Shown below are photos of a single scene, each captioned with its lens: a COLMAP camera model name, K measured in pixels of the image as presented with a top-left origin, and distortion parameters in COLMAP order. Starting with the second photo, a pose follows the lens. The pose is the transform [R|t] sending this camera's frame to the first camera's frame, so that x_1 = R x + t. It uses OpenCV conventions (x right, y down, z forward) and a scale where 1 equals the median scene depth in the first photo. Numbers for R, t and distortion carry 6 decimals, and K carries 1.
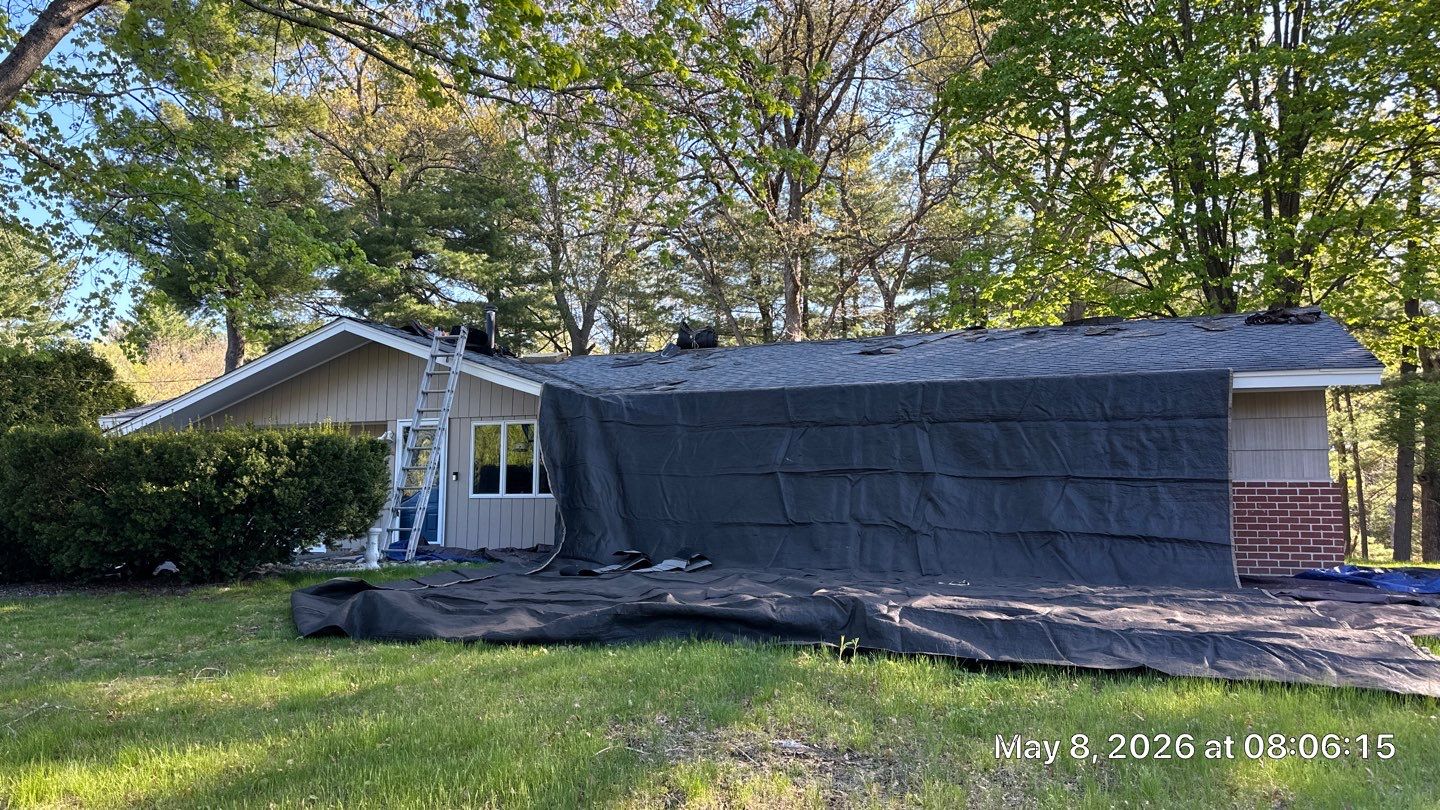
lens RADIAL K [[1000.0, 0, 713.4], [0, 1000.0, 407.1], [0, 0, 1]] dist [0.095573, -0.124319]
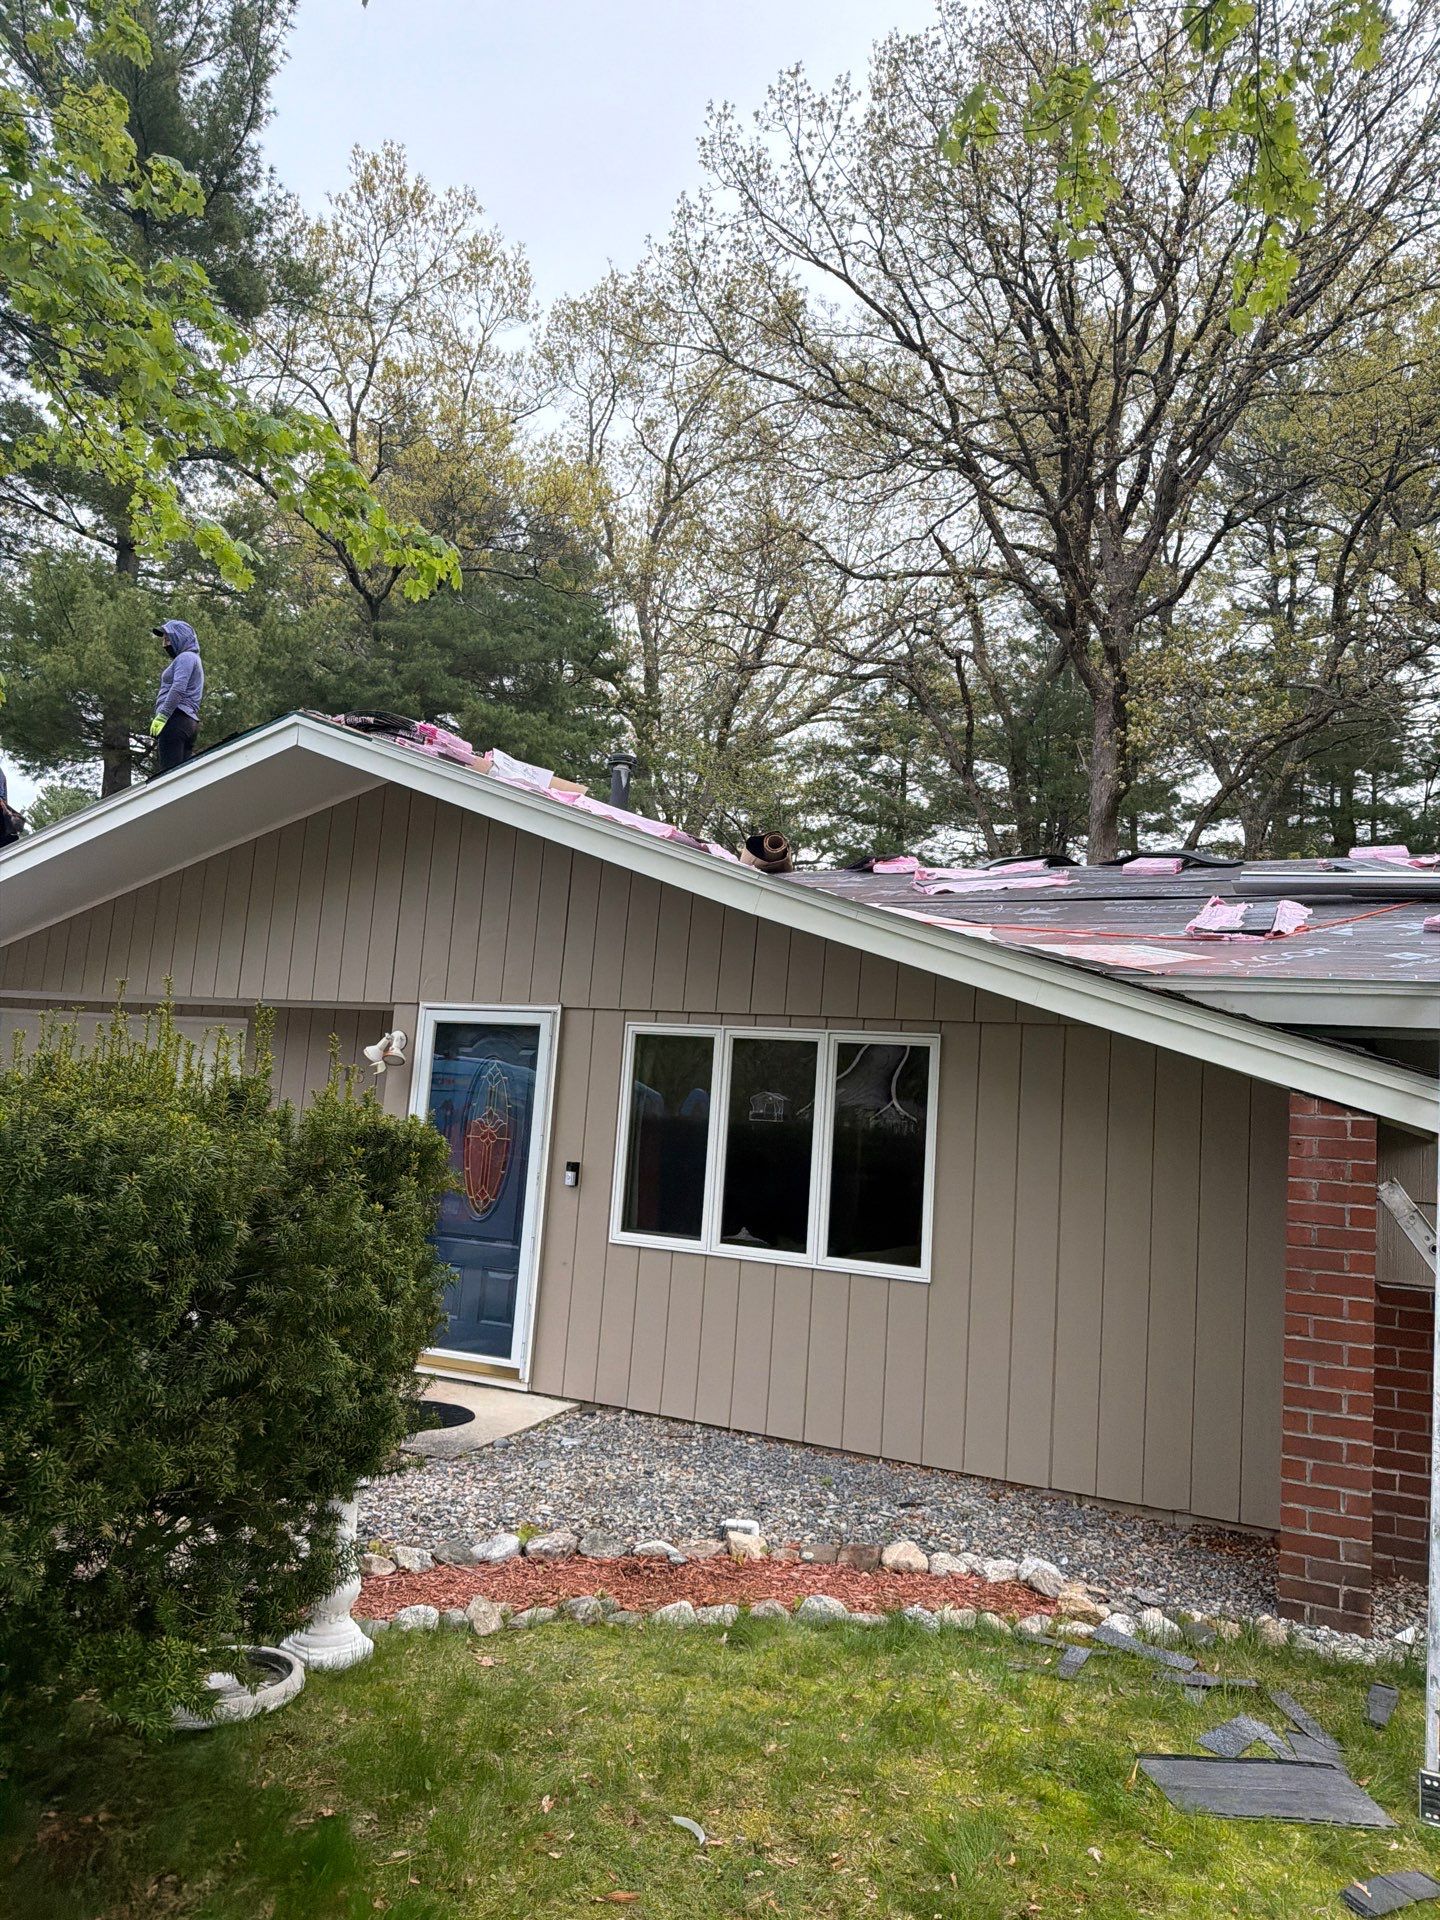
lens RADIAL K [[1382.0, 0, 721.1], [0, 1382.0, 975.8], [0, 0, 1]] dist [0.029337, -0.013773]
pose [[0.996641, 0.061036, -0.054602, -0.181558], [-0.061423, 0.998097, -0.005433, -0.000919], [0.054167, 0.008768, 0.998493, 0.517295]]
